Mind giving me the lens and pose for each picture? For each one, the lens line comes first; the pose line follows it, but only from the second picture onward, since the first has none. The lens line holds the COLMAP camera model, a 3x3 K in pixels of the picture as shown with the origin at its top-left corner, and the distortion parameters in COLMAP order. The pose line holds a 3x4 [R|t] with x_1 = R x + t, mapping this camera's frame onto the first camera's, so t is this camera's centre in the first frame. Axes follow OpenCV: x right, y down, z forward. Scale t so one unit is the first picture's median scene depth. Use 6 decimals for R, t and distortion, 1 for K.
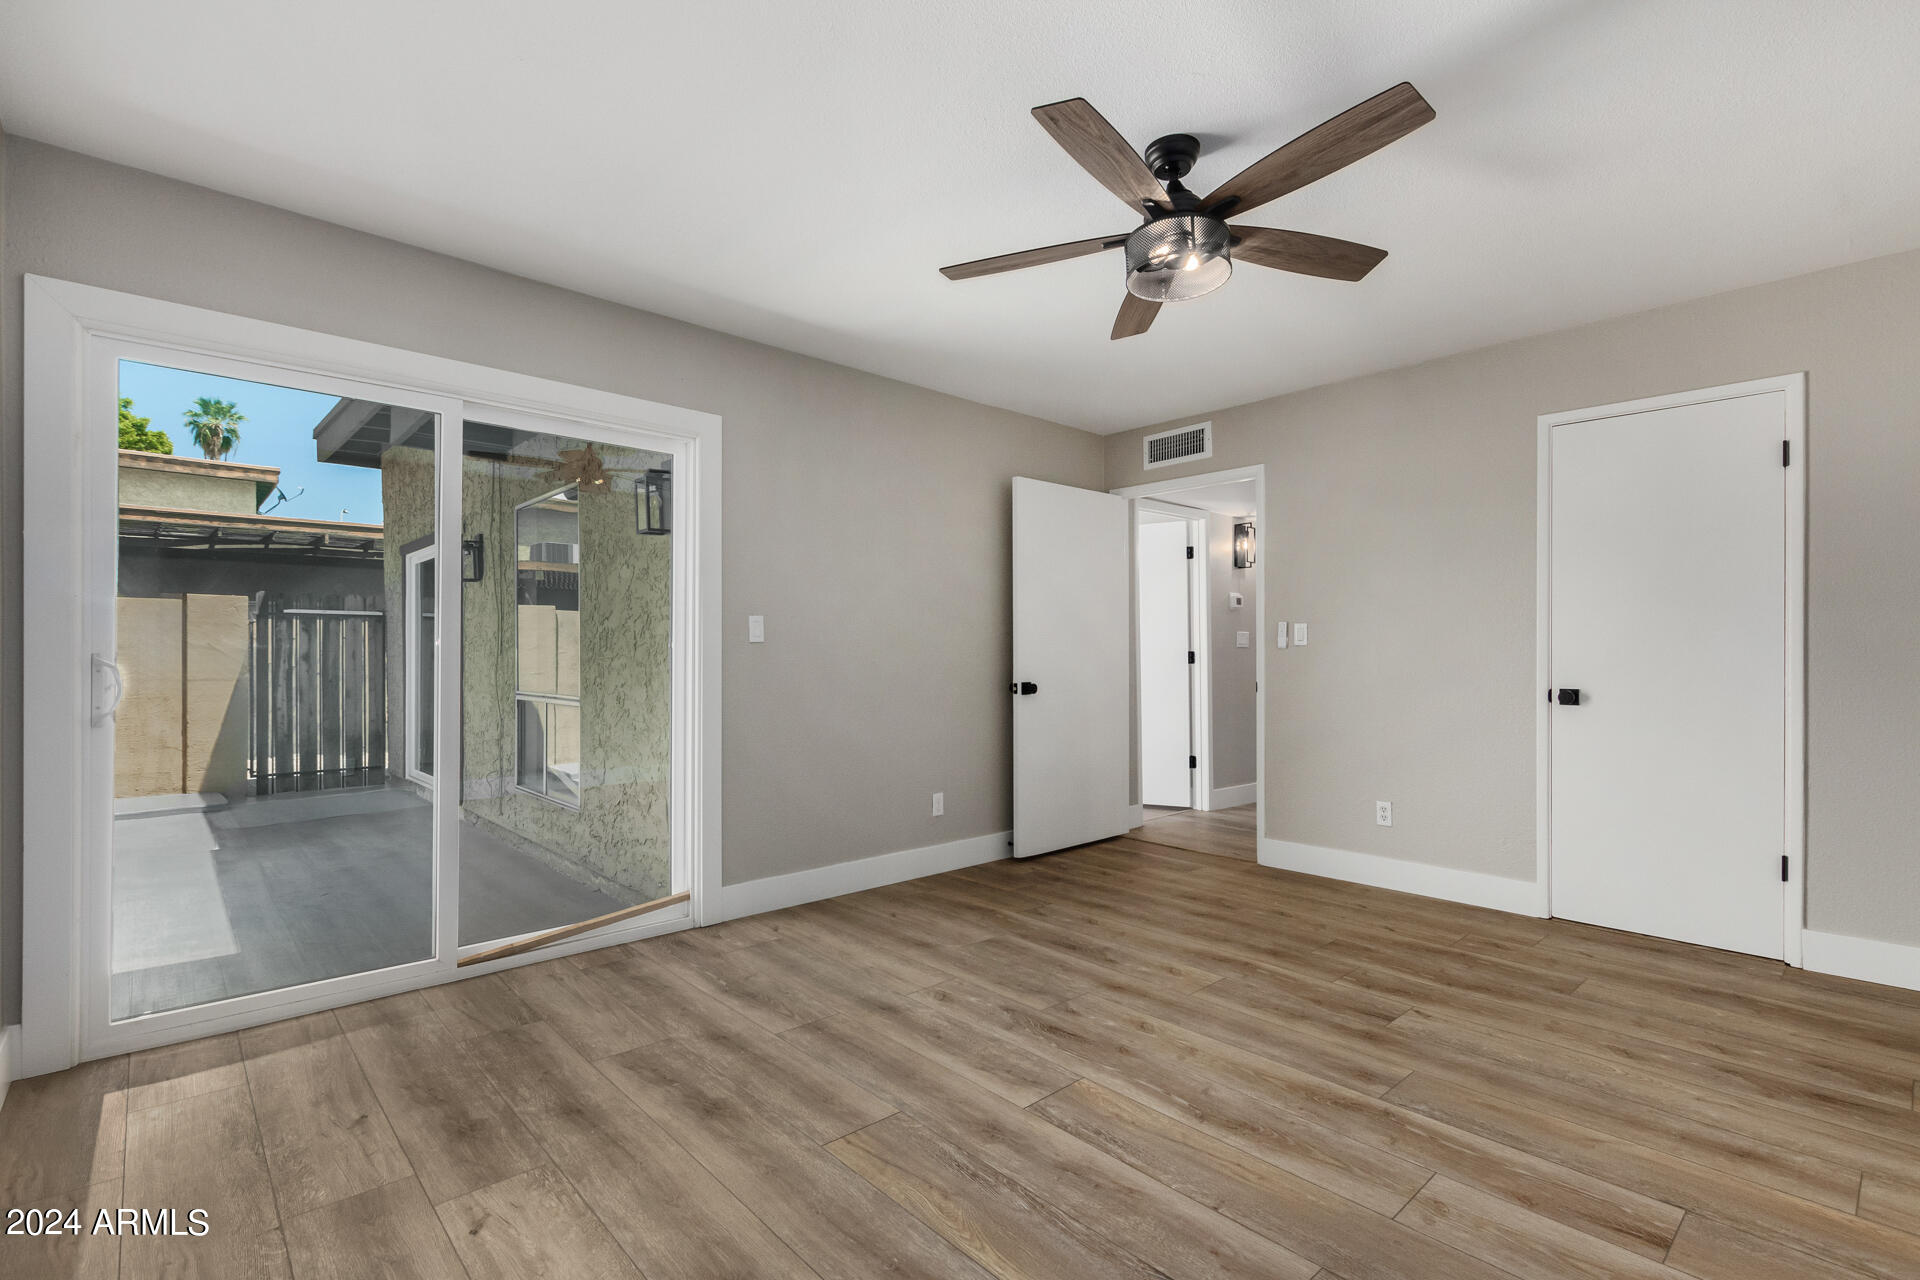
lens RADIAL K [[885.9, 0, 967.1], [0, 885.9, 653.7], [0, 0, 1]] dist [0.003648, 0.000296]
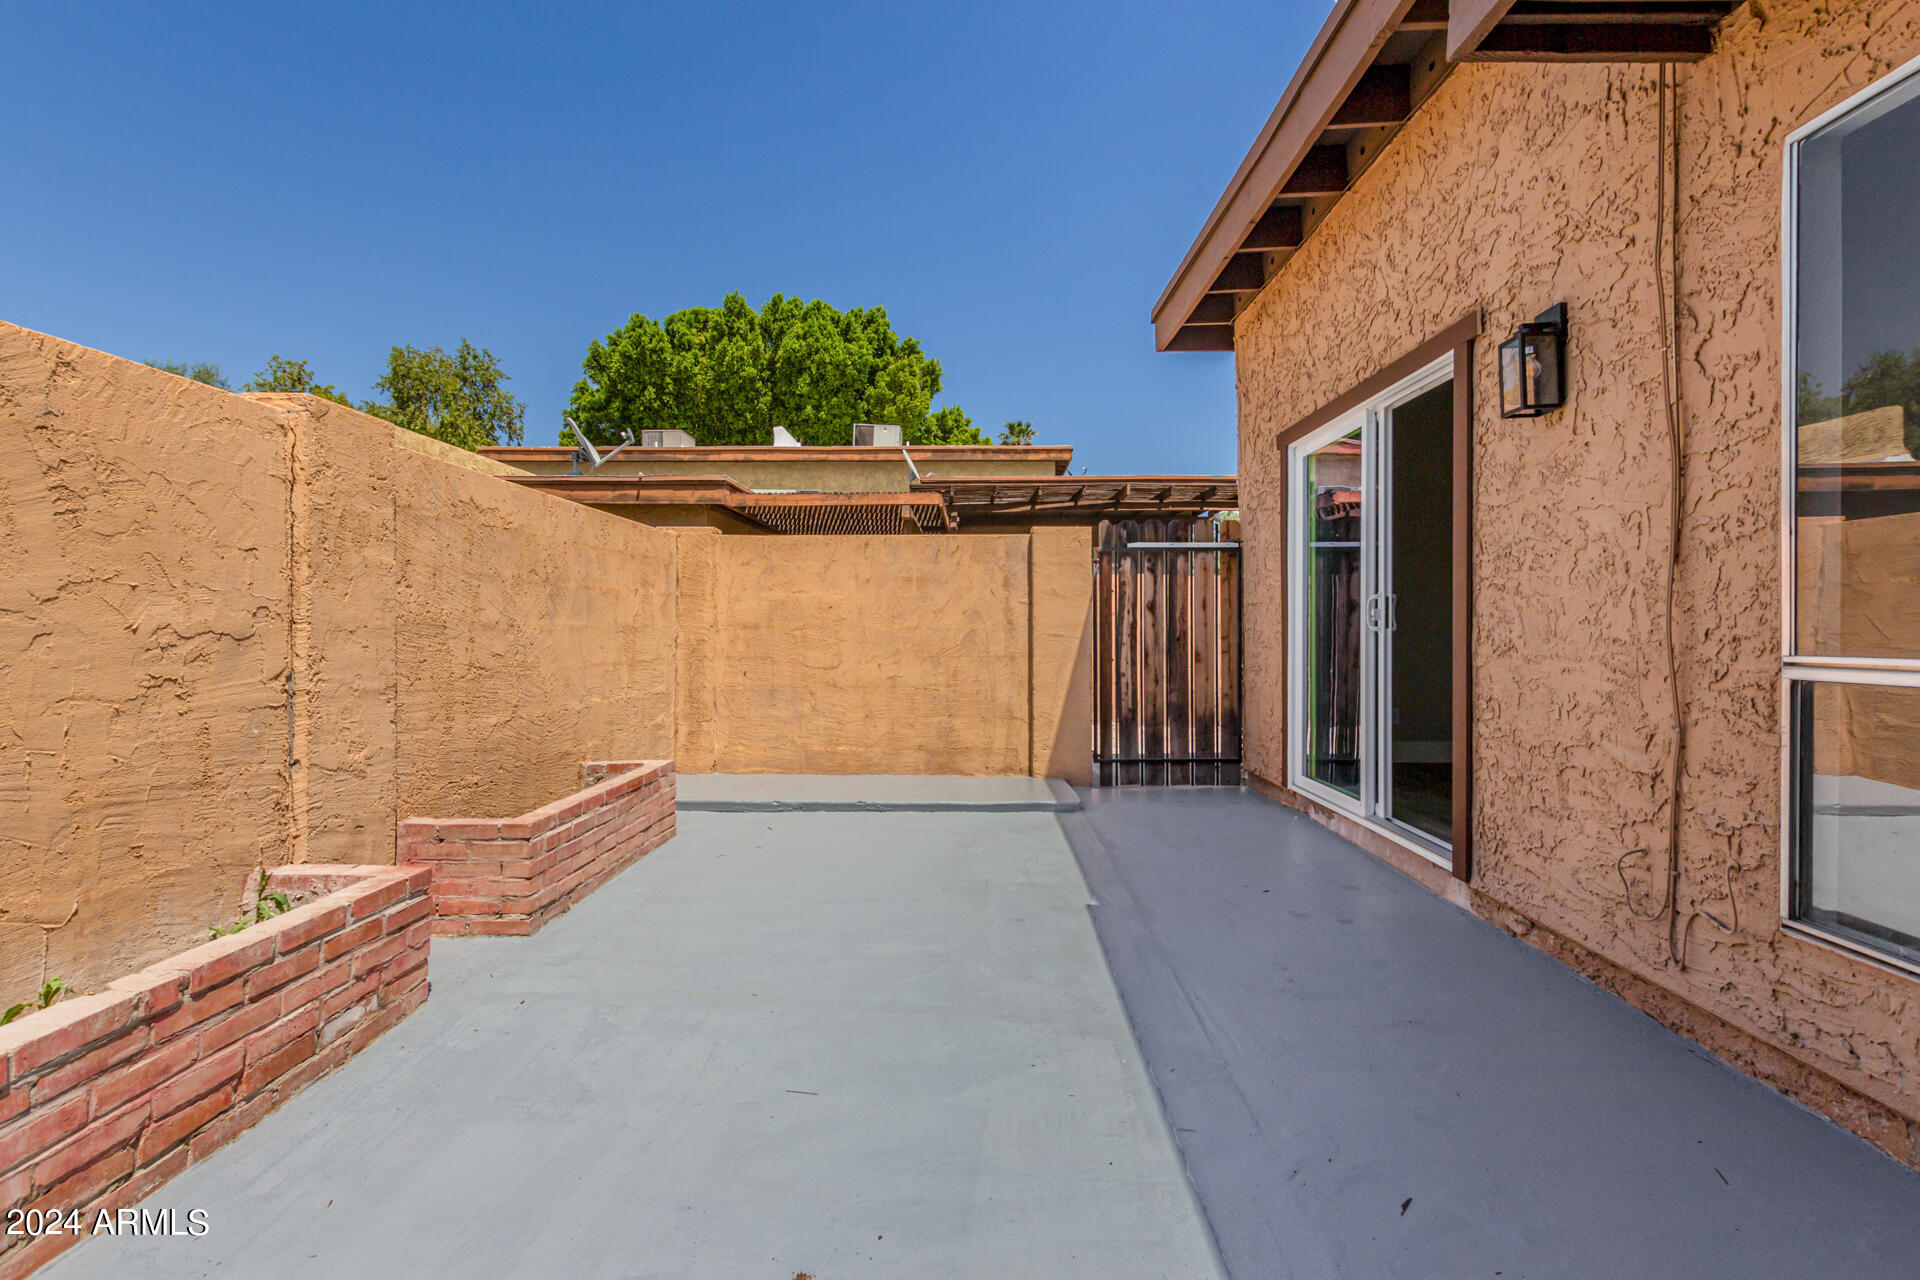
lens RADIAL K [[878.6, 0, 968.4], [0, 878.6, 643.5], [0, 0, 1]] dist [0.003730, -0.002237]
pose [[0.728077, 0.009841, -0.685425, -1.019890], [0.004321, 0.999811, 0.018946, 0.059994], [0.685482, -0.016756, 0.727897, 1.039426]]
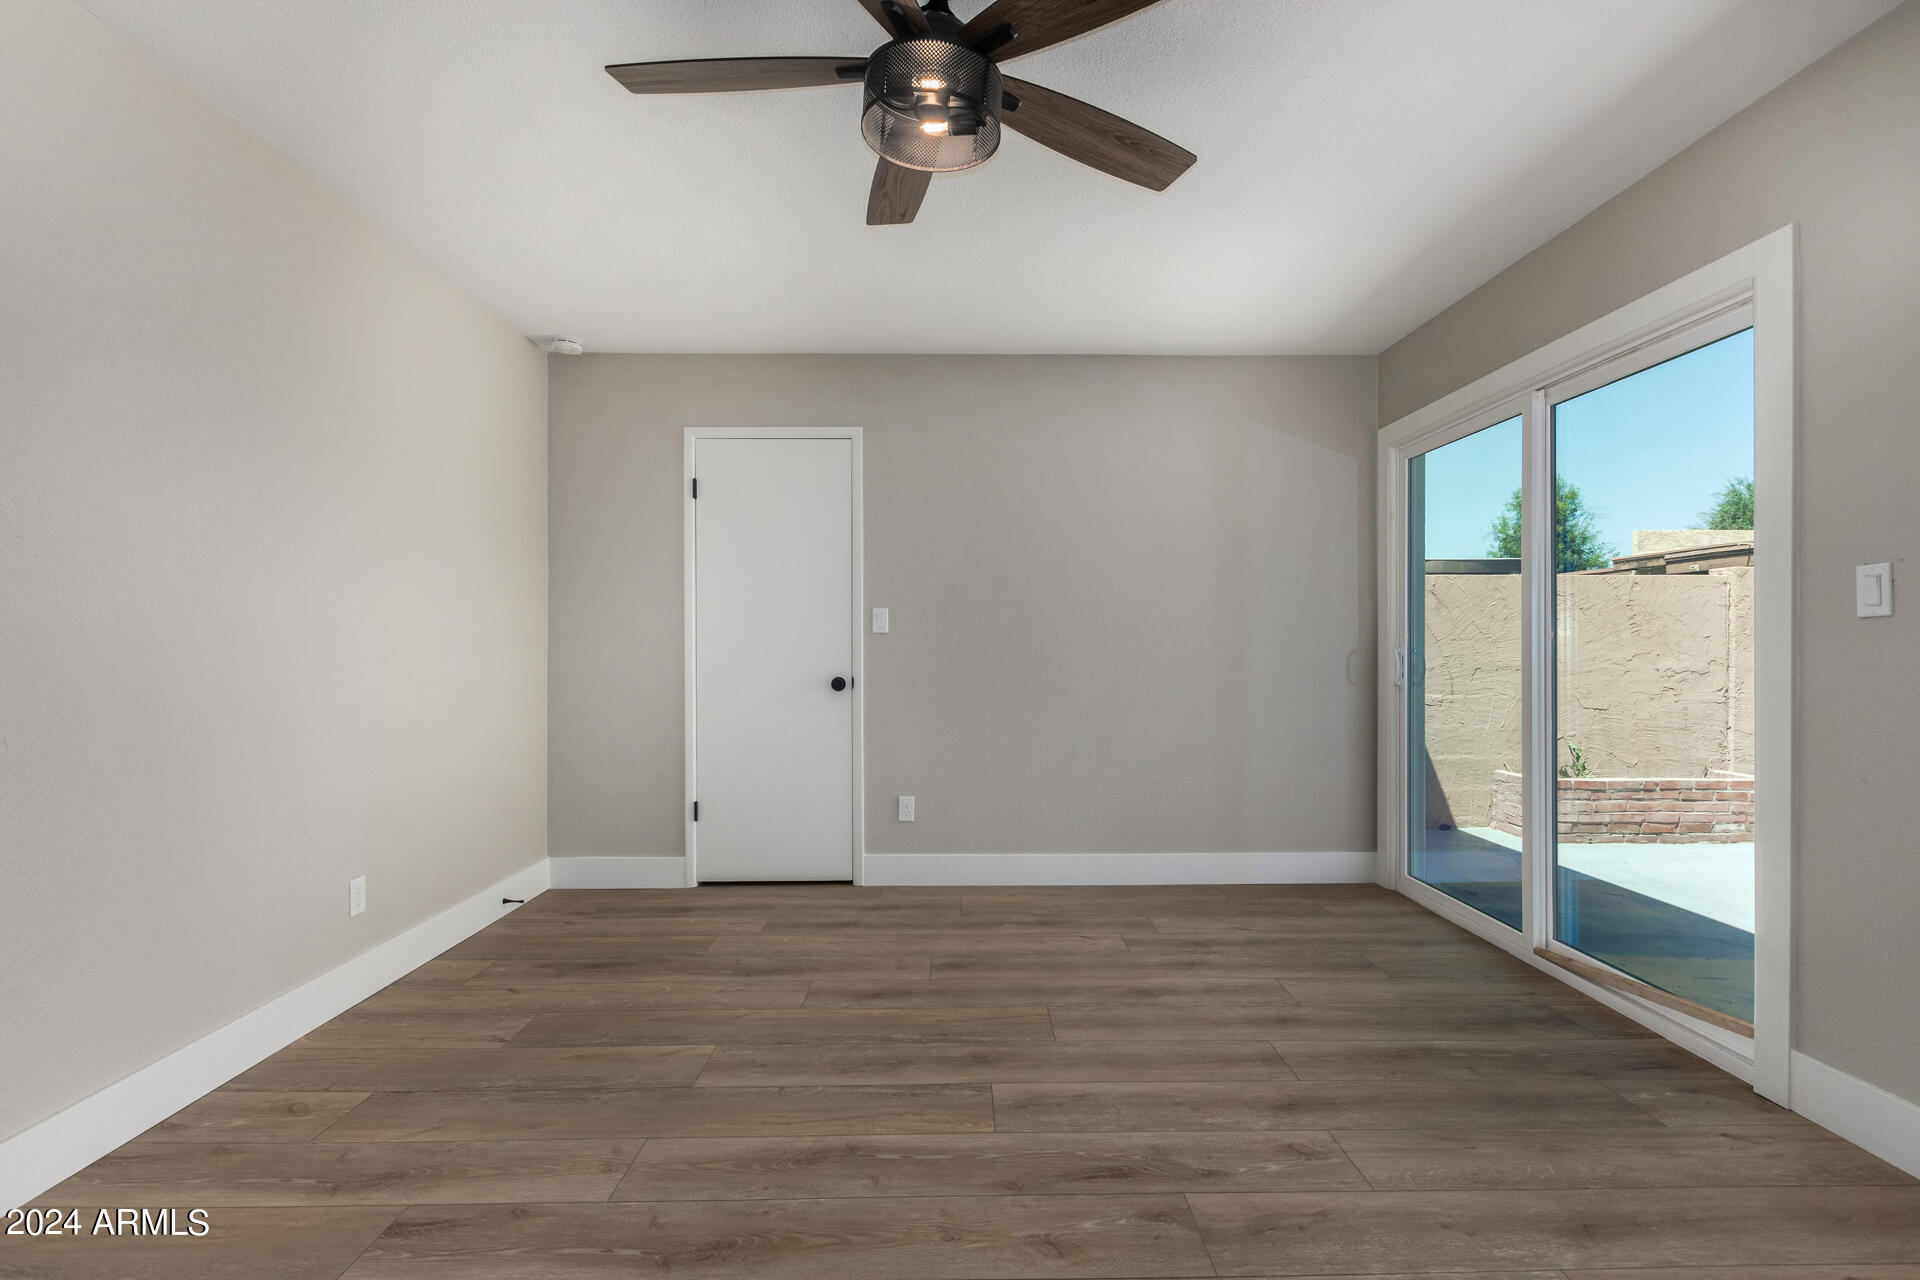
lens RADIAL K [[878.6, 0, 968.4], [0, 878.6, 643.5], [0, 0, 1]] dist [0.003730, -0.002237]
pose [[-0.668179, -0.003624, -0.743992, 0.648748], [0.002328, 0.999973, -0.006962, 0.006284], [0.743997, -0.006383, -0.668153, 1.280579]]
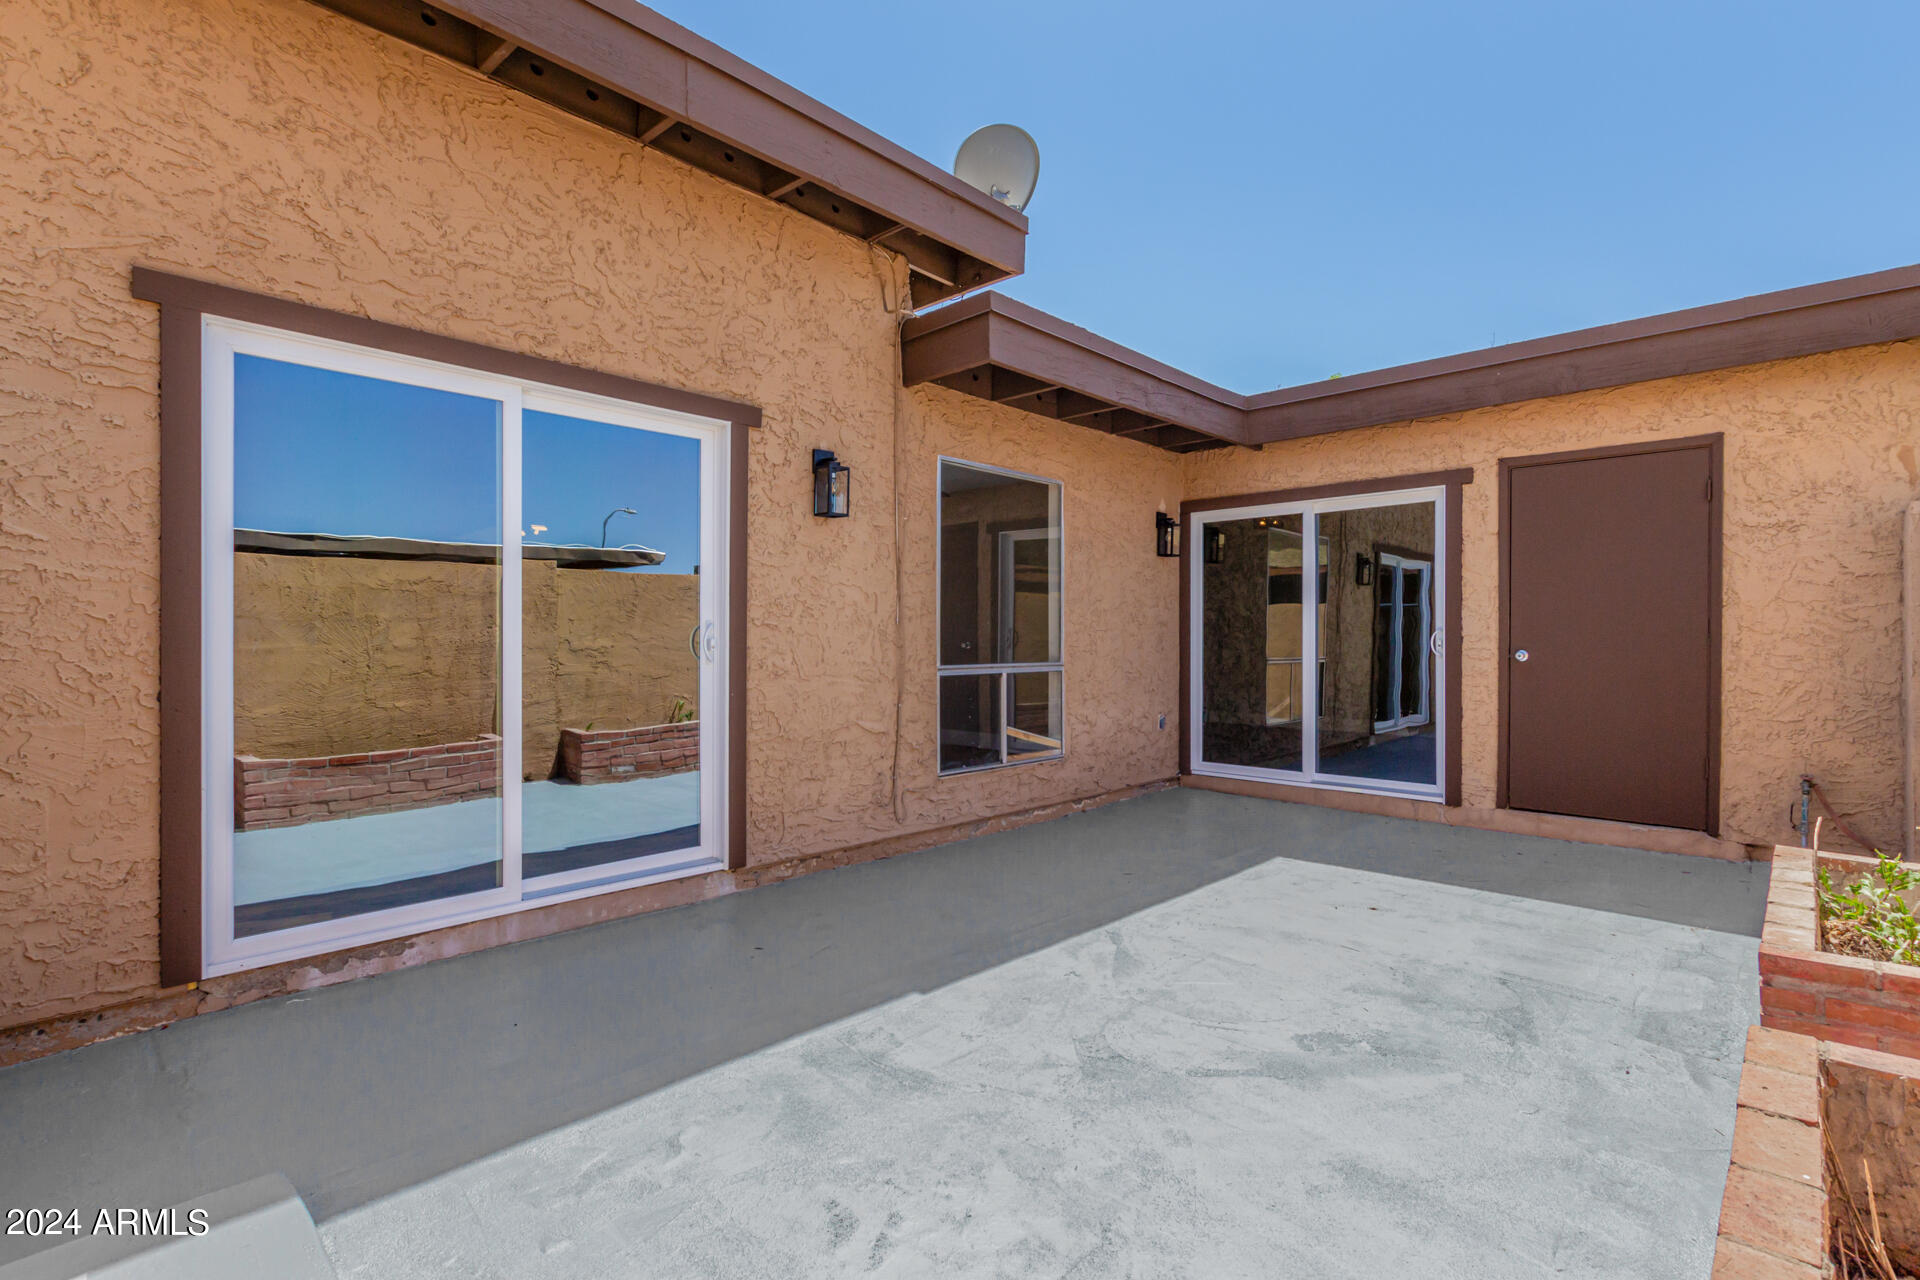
lens RADIAL K [[878.6, 0, 968.4], [0, 878.6, 643.5], [0, 0, 1]] dist [0.003730, -0.002237]
pose [[-0.066316, -0.002662, 0.997795, -2.788894], [-0.003909, 0.999989, 0.002408, 0.035743], [-0.997791, -0.003740, -0.066326, 2.076012]]
